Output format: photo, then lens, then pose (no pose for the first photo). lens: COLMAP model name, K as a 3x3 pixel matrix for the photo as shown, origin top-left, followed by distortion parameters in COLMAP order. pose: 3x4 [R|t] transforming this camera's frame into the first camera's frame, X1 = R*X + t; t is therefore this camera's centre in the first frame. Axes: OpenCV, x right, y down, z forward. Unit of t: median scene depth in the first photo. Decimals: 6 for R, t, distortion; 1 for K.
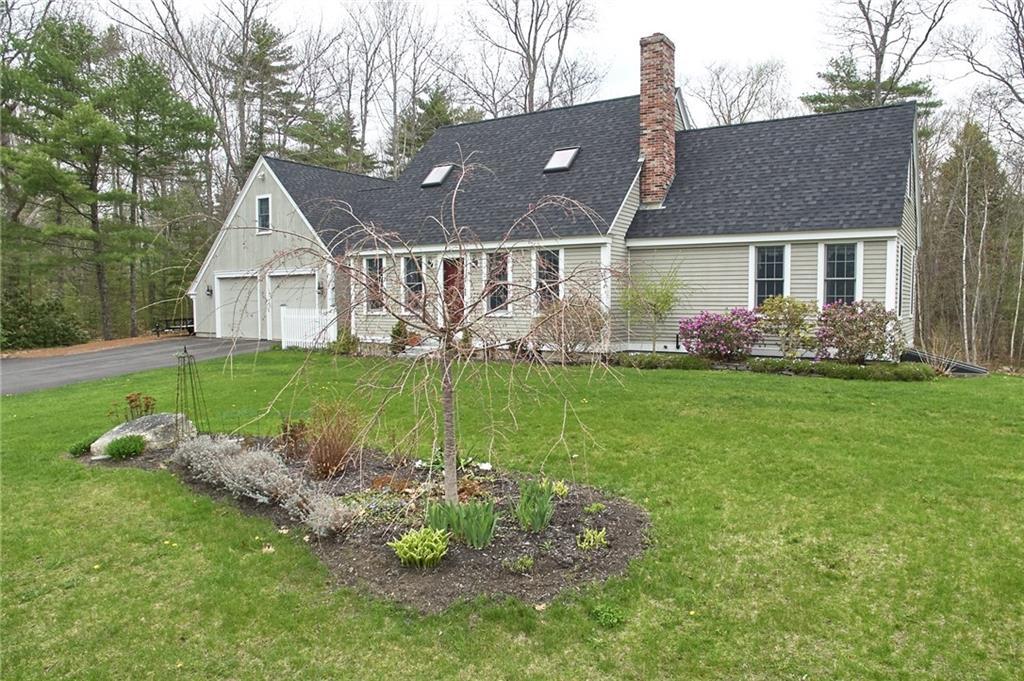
lens RADIAL K [[699.9, 0, 563.9], [0, 699.9, 355.5], [0, 0, 1]] dist [-0.094394, 0.003193]
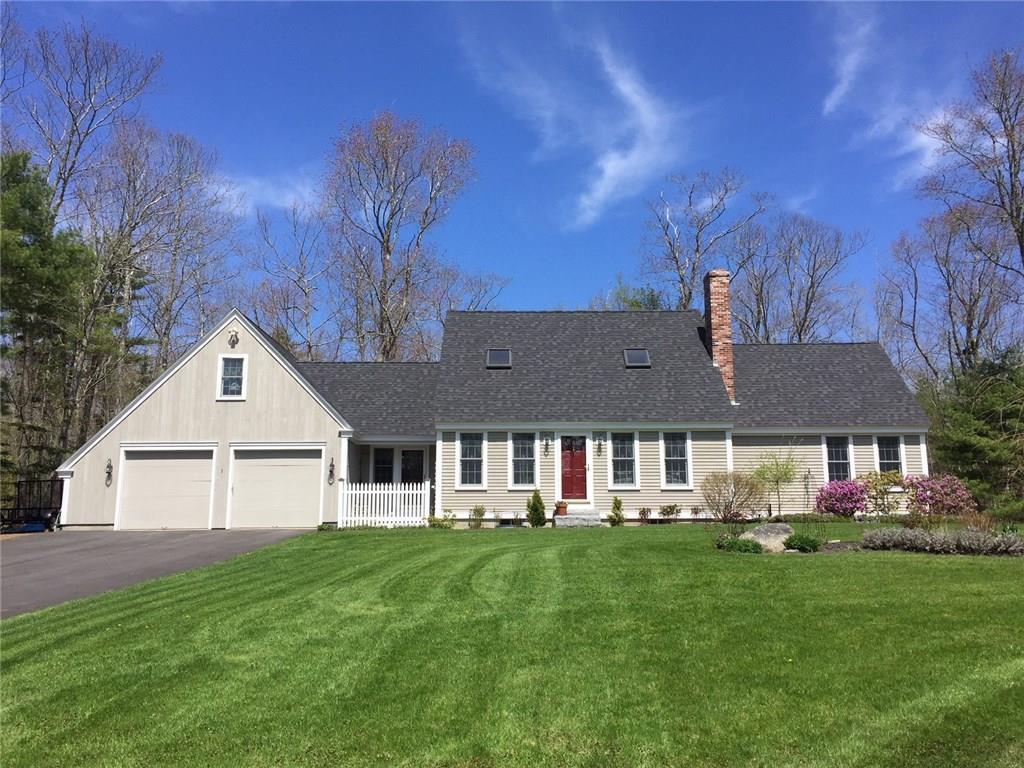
lens RADIAL K [[864.2, 0, 533.9], [0, 864.2, 381.0], [0, 0, 1]] dist [0.057545, -0.000707]
pose [[0.854686, 0.091869, 0.510951, -0.747353], [0.045580, 0.967138, -0.250133, 0.091895], [-0.517140, 0.237074, 0.822412, -0.075061]]
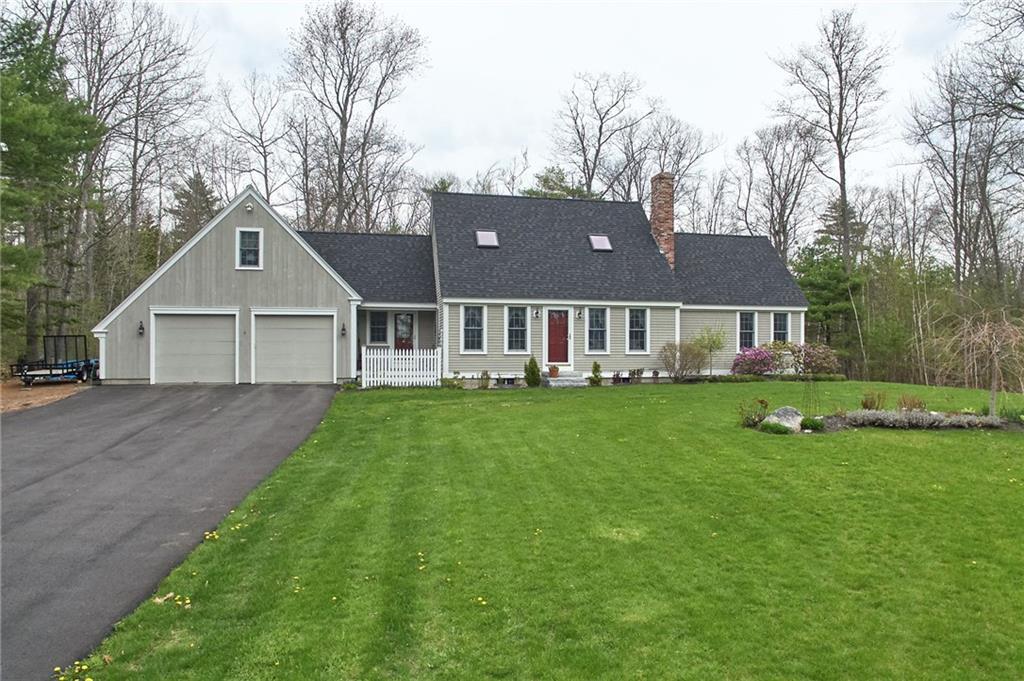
lens RADIAL K [[699.9, 0, 563.9], [0, 699.9, 355.5], [0, 0, 1]] dist [-0.094394, 0.003193]
pose [[0.704612, -0.001861, 0.709590, -0.890517], [0.056764, 0.996940, -0.053751, 0.013125], [-0.707319, 0.078152, 0.702562, 0.069090]]
